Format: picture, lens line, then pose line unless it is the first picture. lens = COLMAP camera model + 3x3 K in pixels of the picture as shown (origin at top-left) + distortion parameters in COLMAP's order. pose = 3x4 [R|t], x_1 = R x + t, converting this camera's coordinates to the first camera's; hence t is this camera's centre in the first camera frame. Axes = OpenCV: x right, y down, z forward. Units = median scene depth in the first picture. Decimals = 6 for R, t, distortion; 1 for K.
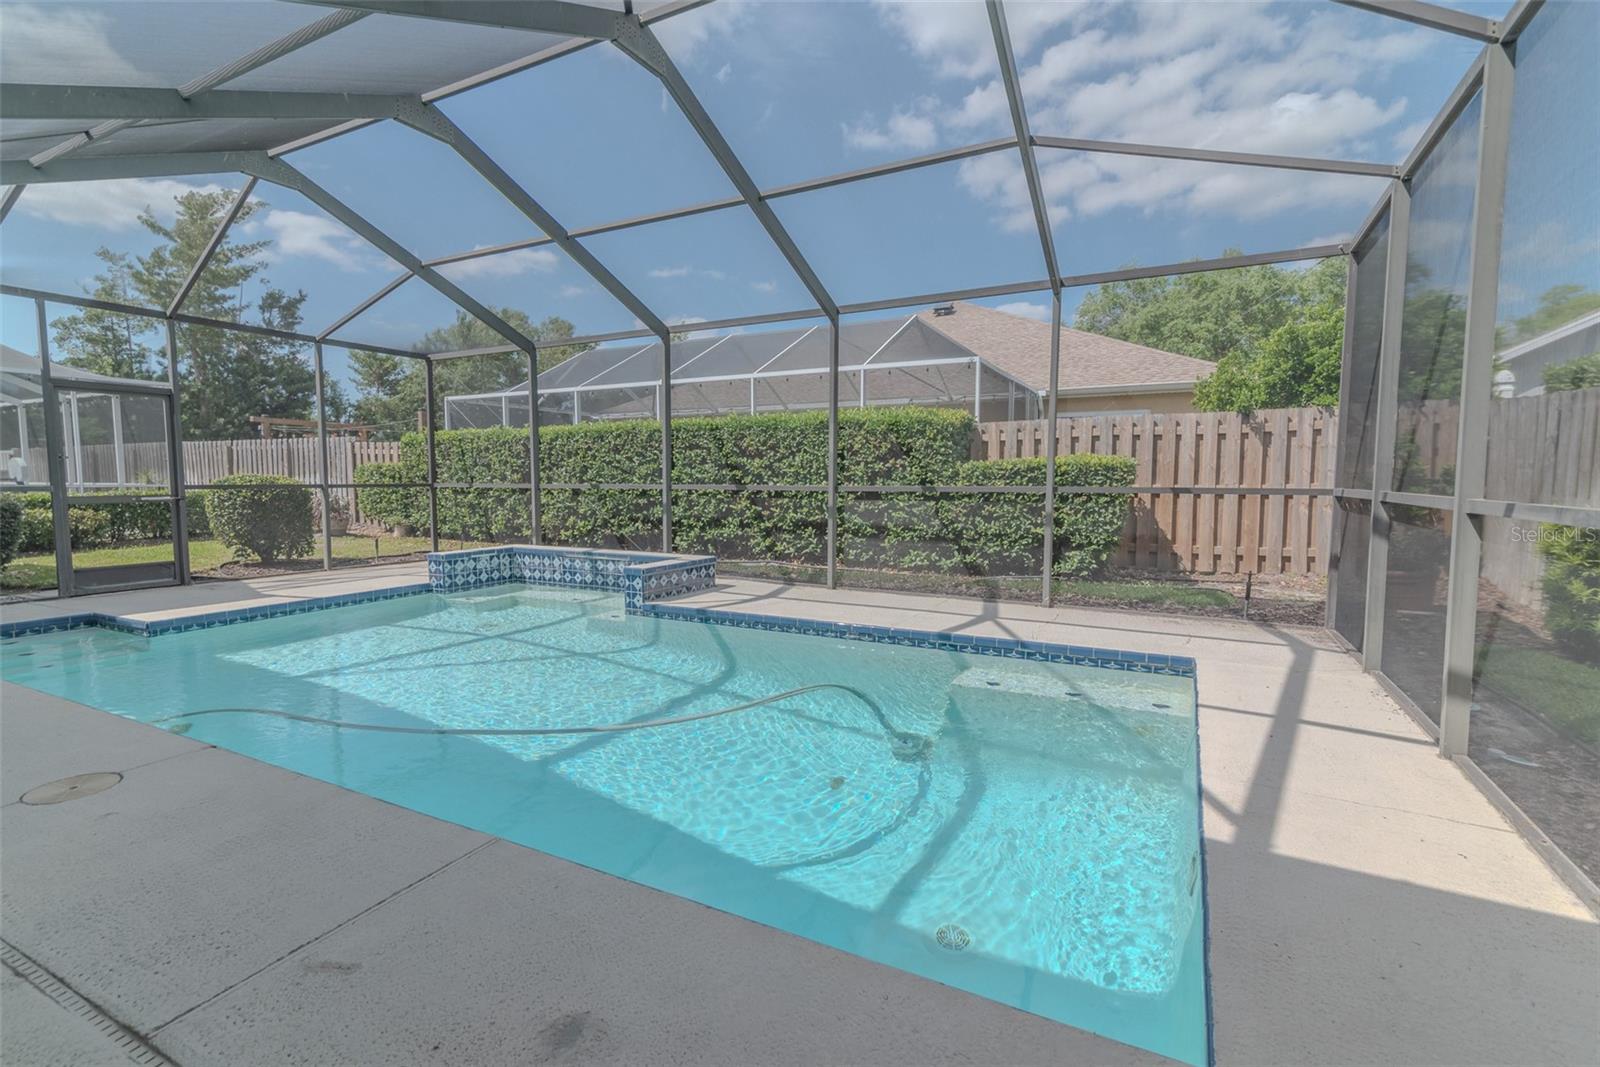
lens RADIAL K [[729.5, 0, 791.7], [0, 729.5, 533.2], [0, 0, 1]] dist [0.013749, -0.001938]
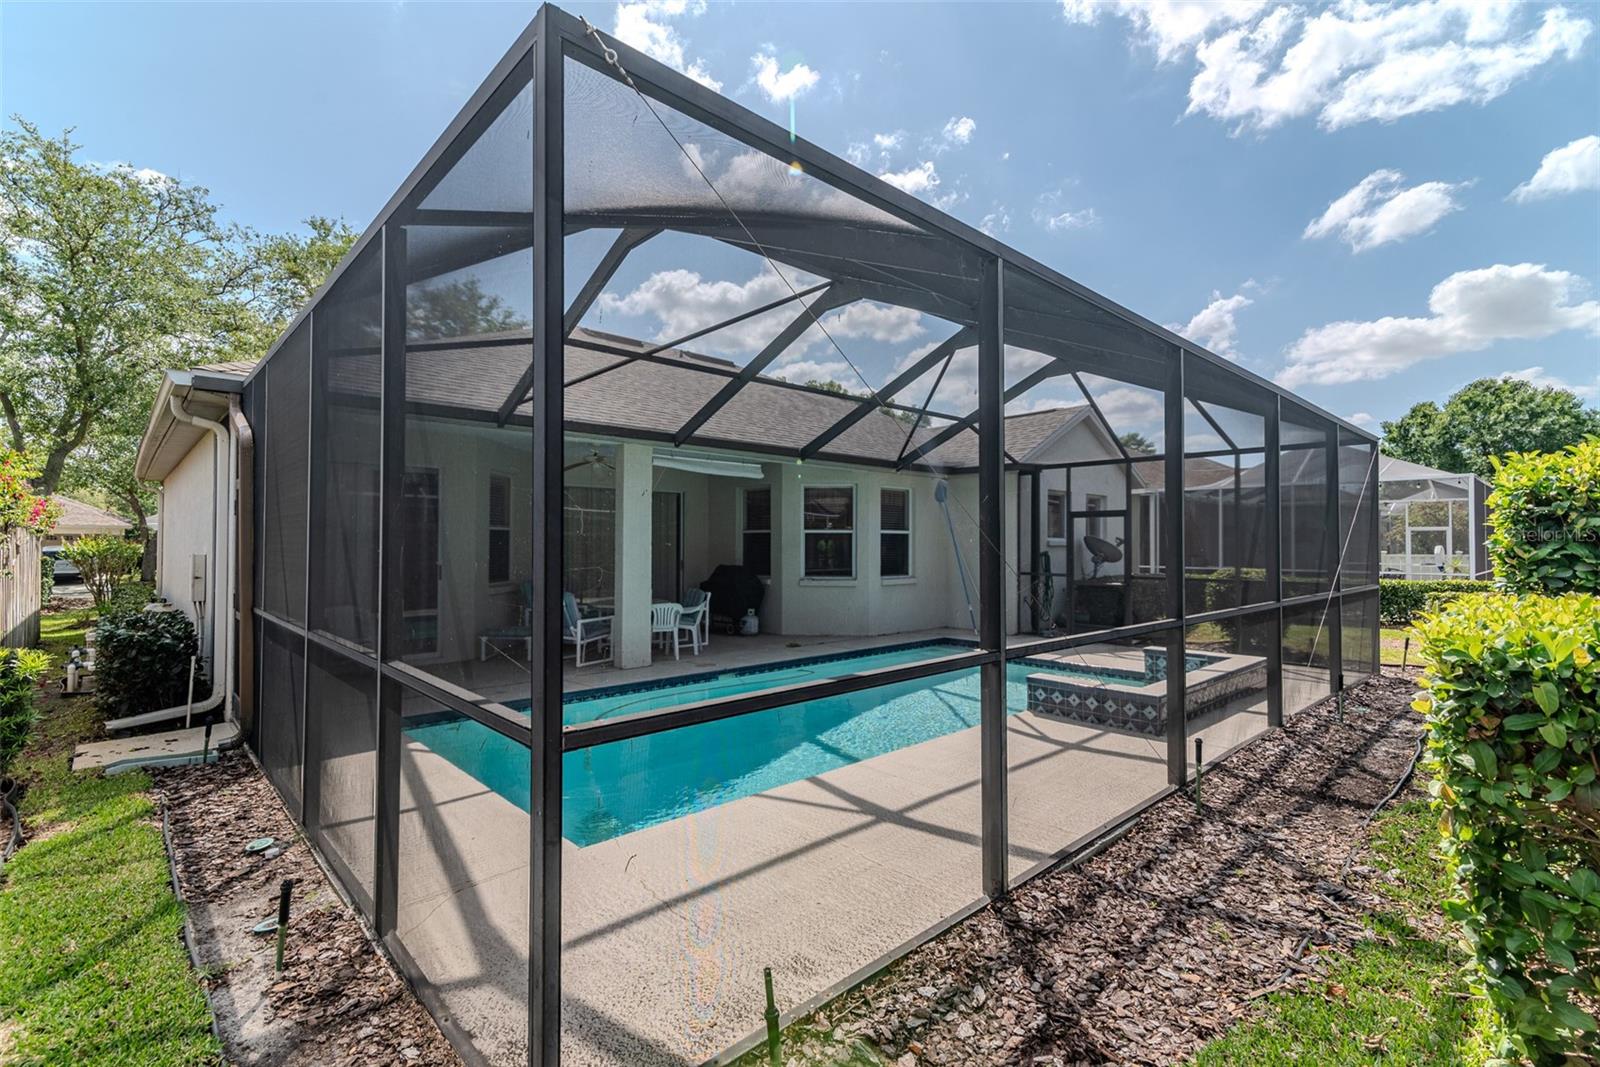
lens RADIAL K [[729.5, 0, 801.4], [0, 729.5, 530.7], [0, 0, 1]] dist [0.013749, -0.001938]
pose [[-0.321308, -0.018593, -0.946792, 0.663676], [-0.071984, 0.997394, 0.004842, -0.104518], [0.944235, 0.069710, -0.321809, 0.787426]]
